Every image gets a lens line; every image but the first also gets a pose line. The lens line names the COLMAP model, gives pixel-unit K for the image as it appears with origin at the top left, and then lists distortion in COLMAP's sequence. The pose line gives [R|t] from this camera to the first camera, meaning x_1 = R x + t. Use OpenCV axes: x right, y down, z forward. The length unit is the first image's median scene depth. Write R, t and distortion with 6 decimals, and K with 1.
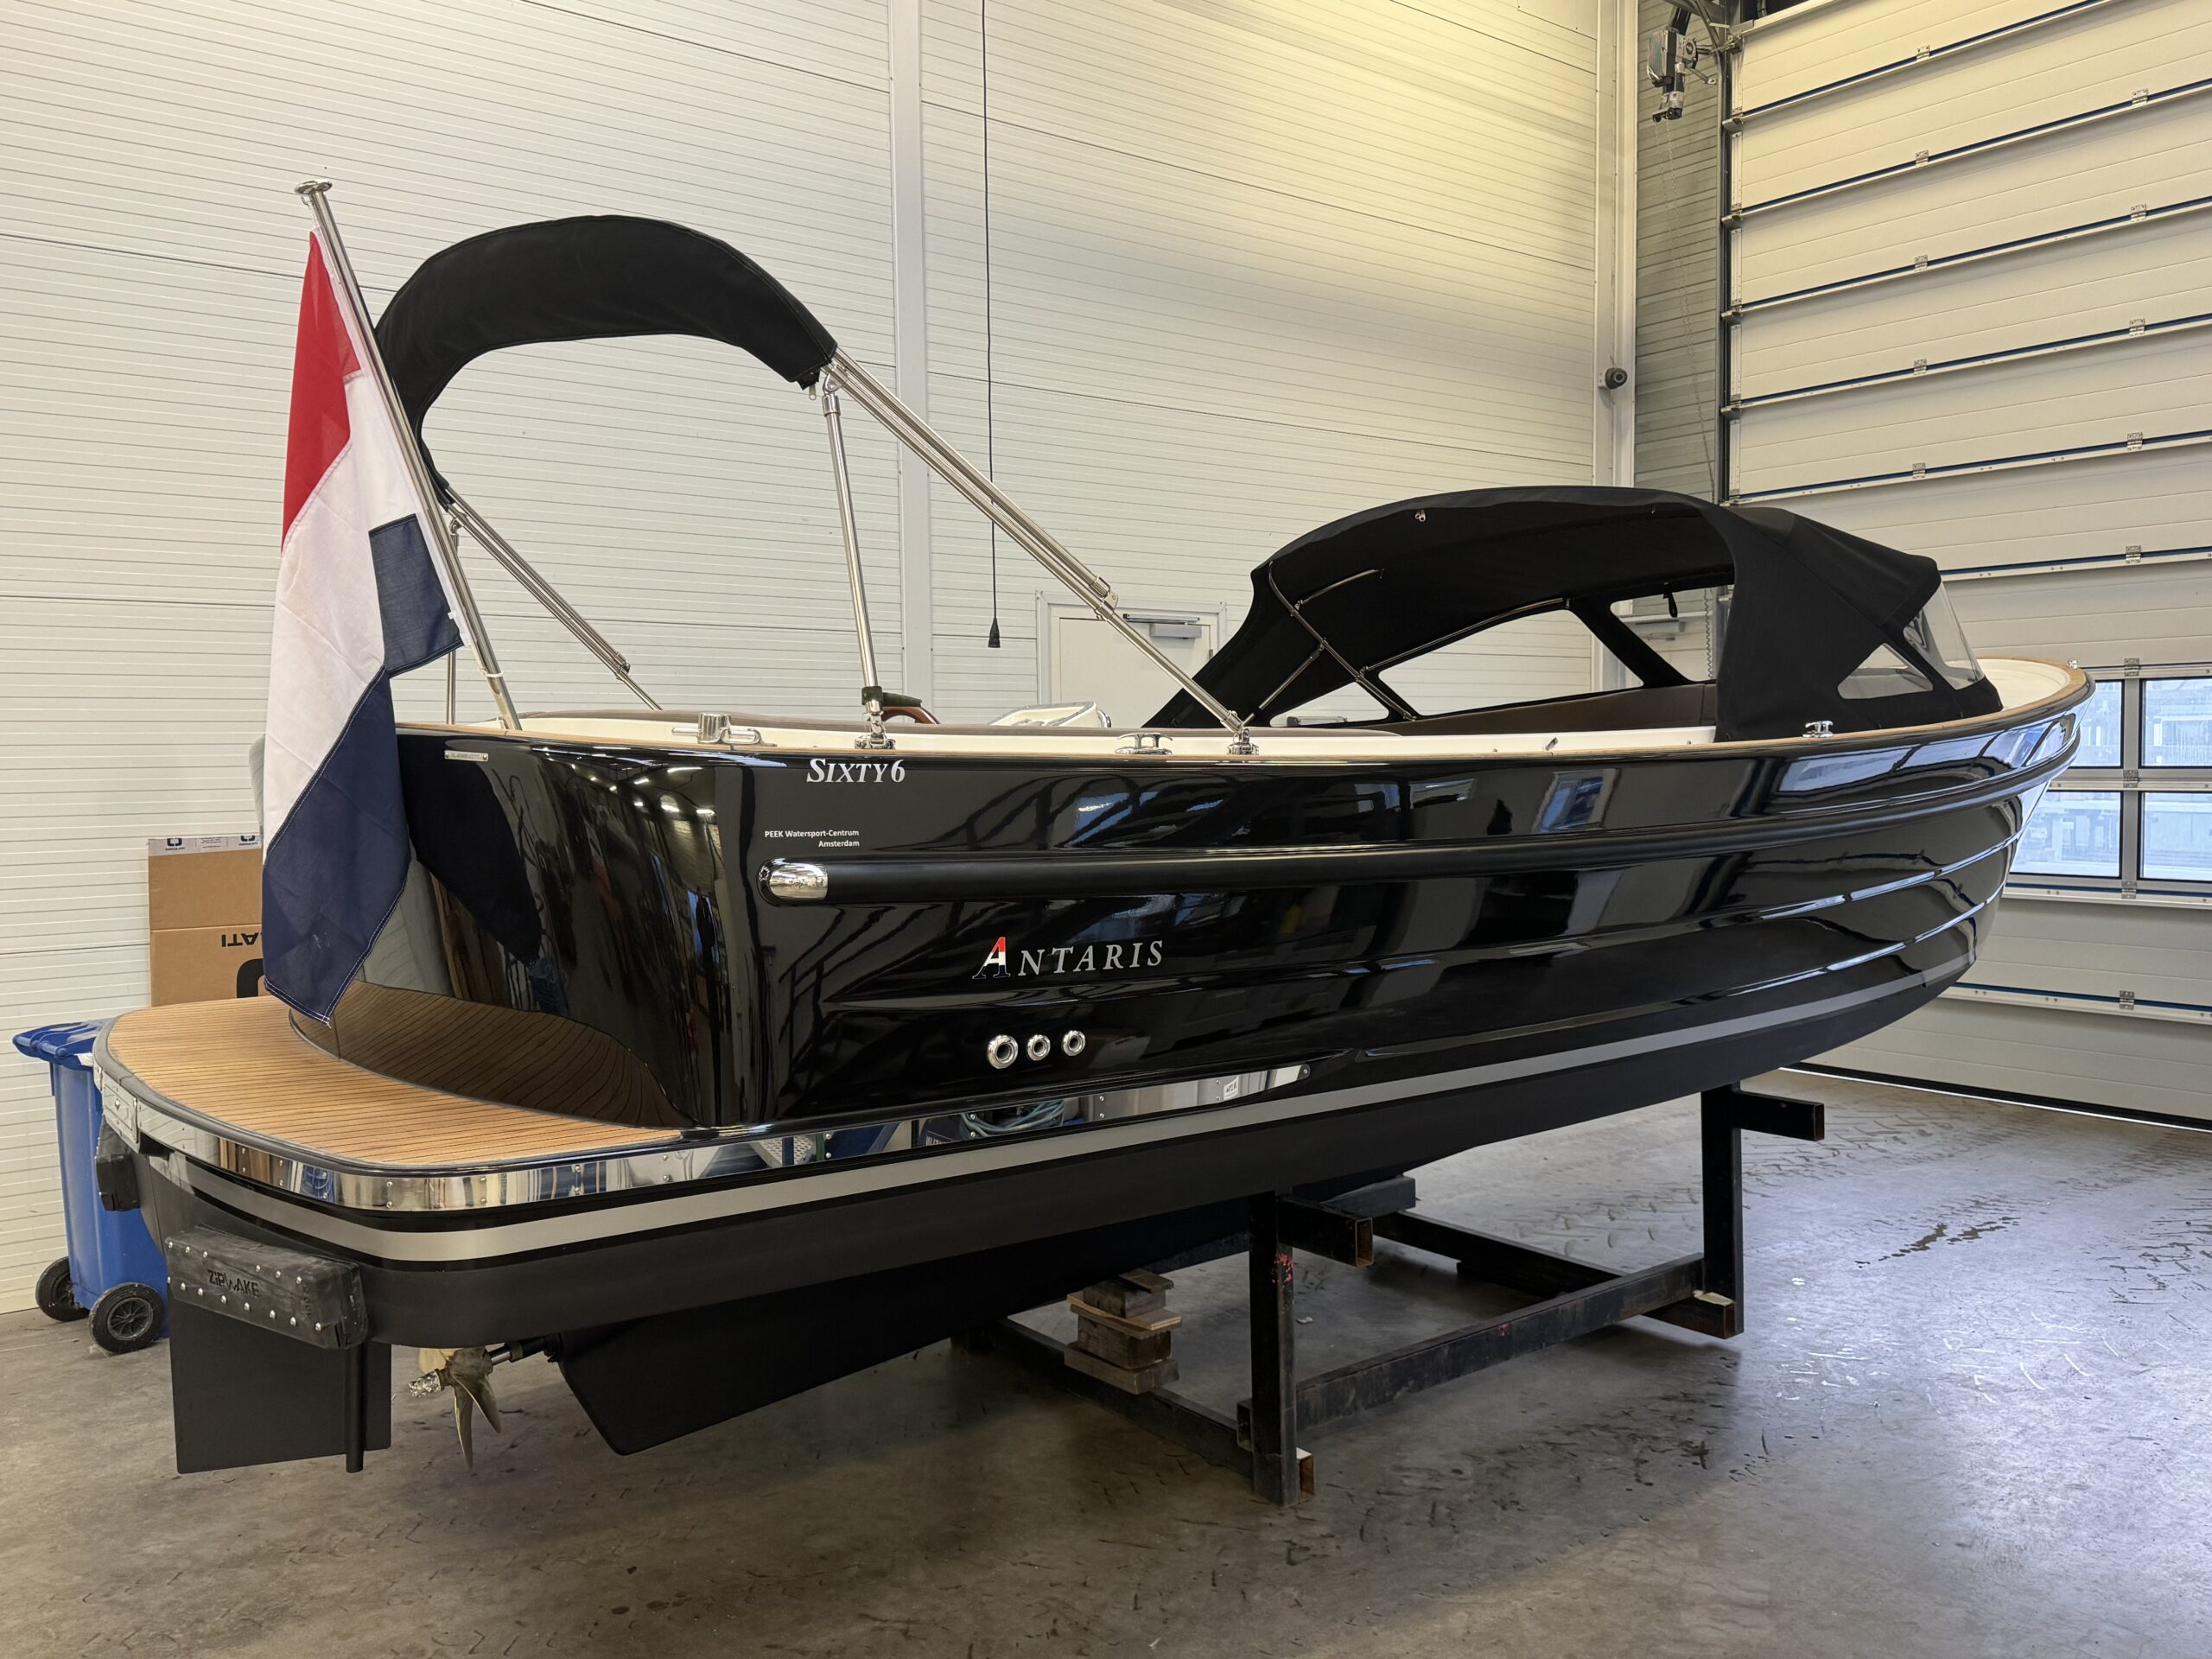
lens RADIAL K [[1762.7, 0, 1128.4], [0, 1762.7, 840.6], [0, 0, 1]] dist [0.064023, -0.083886]
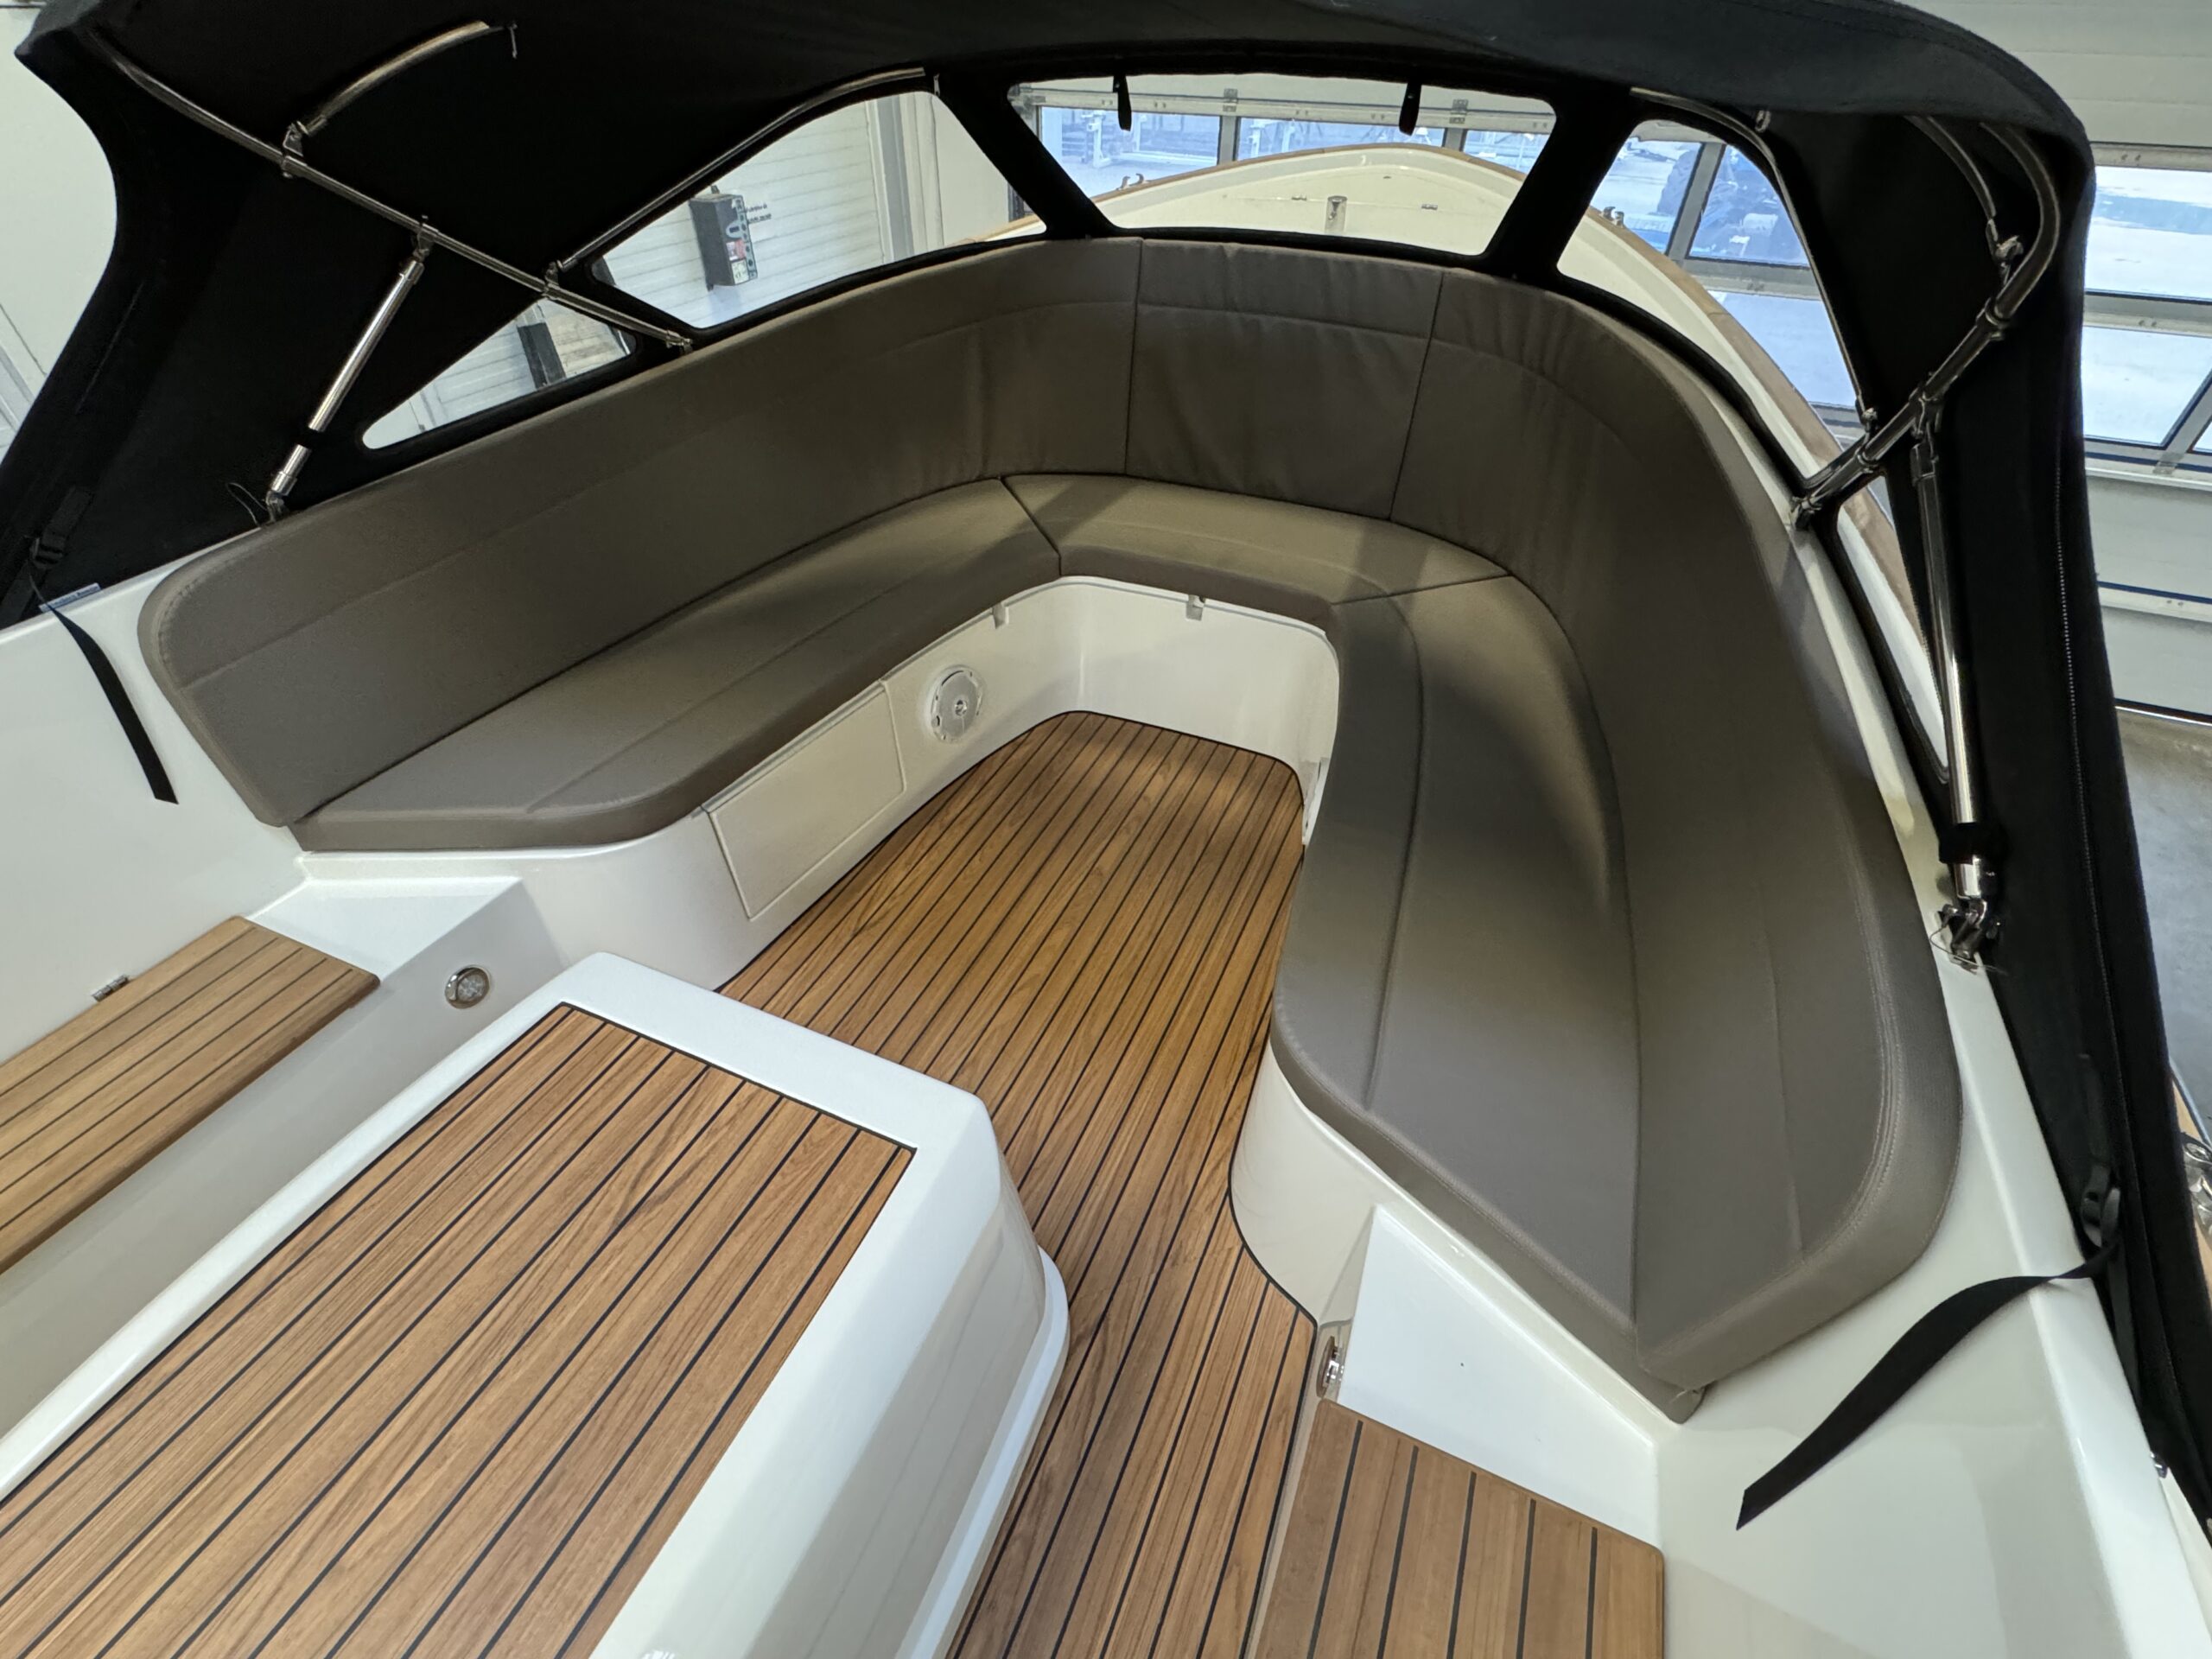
lens RADIAL K [[984.8, 0, 1103.3], [0, 984.8, 833.1], [0, 0, 1]] dist [-0.002645, -0.000465]
pose [[0.875512, -0.292586, 0.384541, 0.168932], [-0.002386, 0.793200, 0.608956, -0.197503], [-0.483190, -0.534066, 0.693759, 0.956939]]
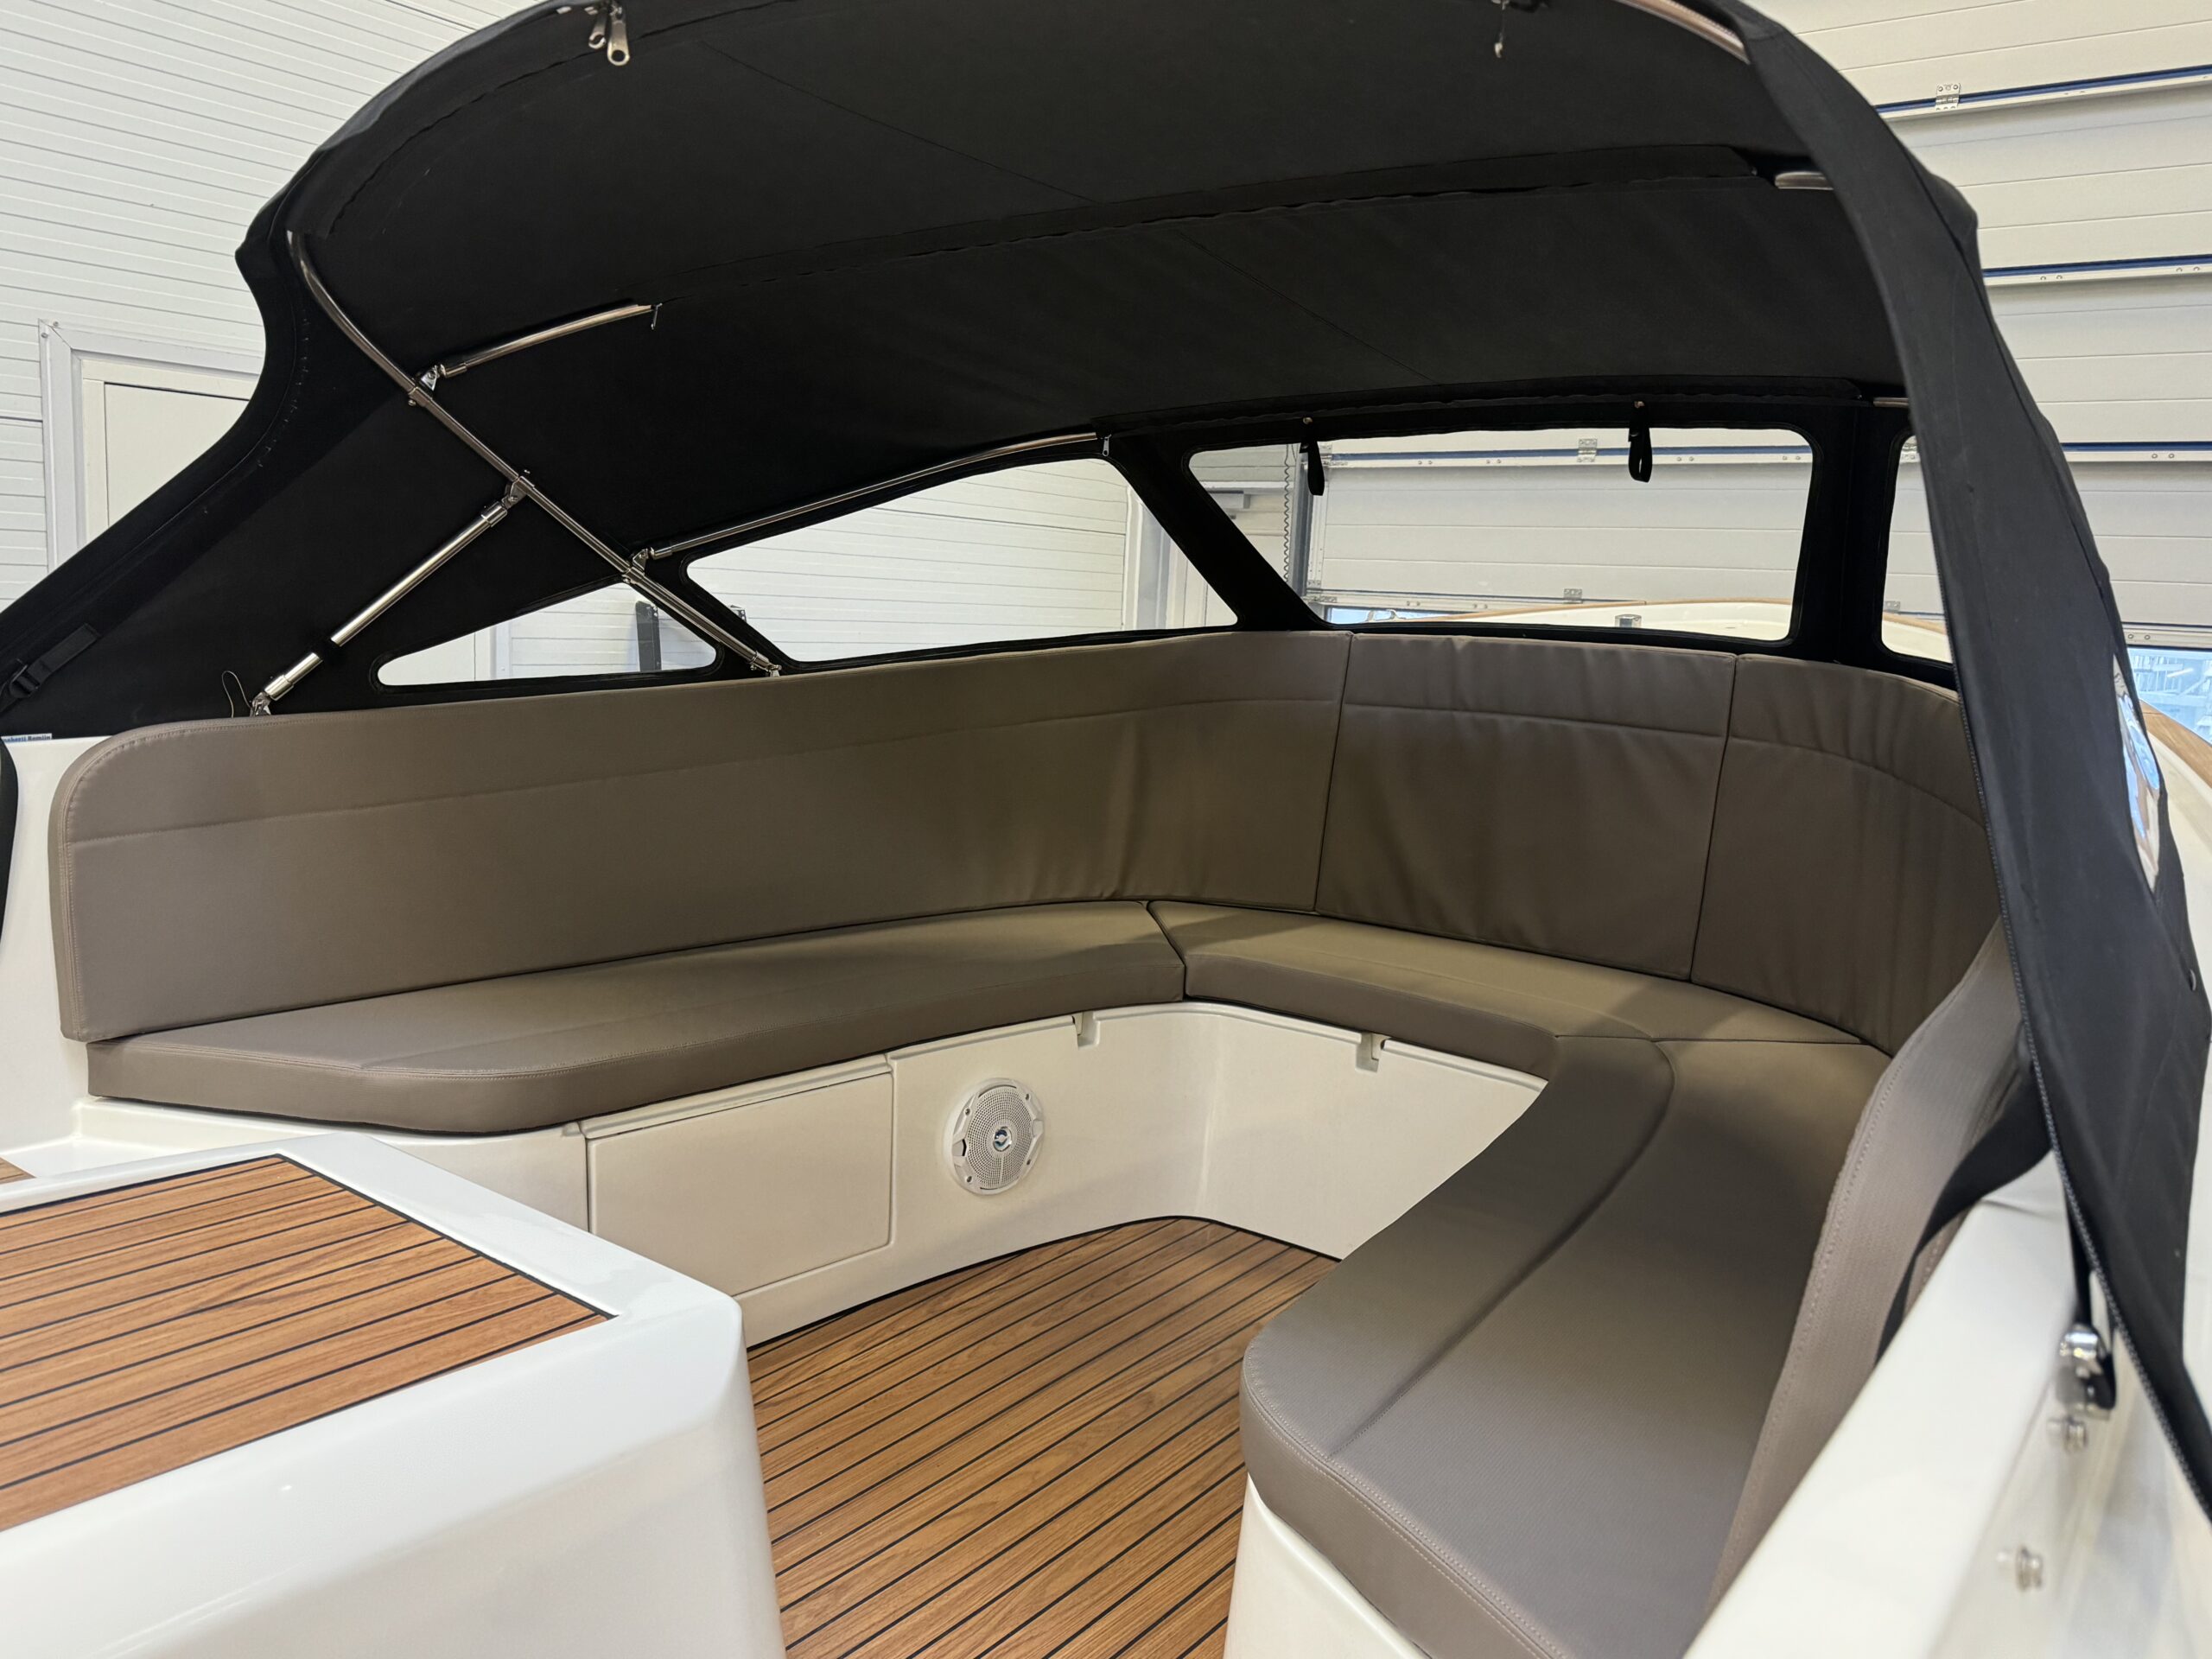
lens RADIAL K [[1625.8, 0, 1112.7], [0, 1625.8, 814.5], [0, 0, 1]] dist [0.068485, -0.094223]
pose [[0.963977, 0.026903, 0.264622, 0.201622], [-0.051293, 0.995000, 0.085695, -0.106679], [-0.260993, -0.096181, 0.960537, 0.834750]]
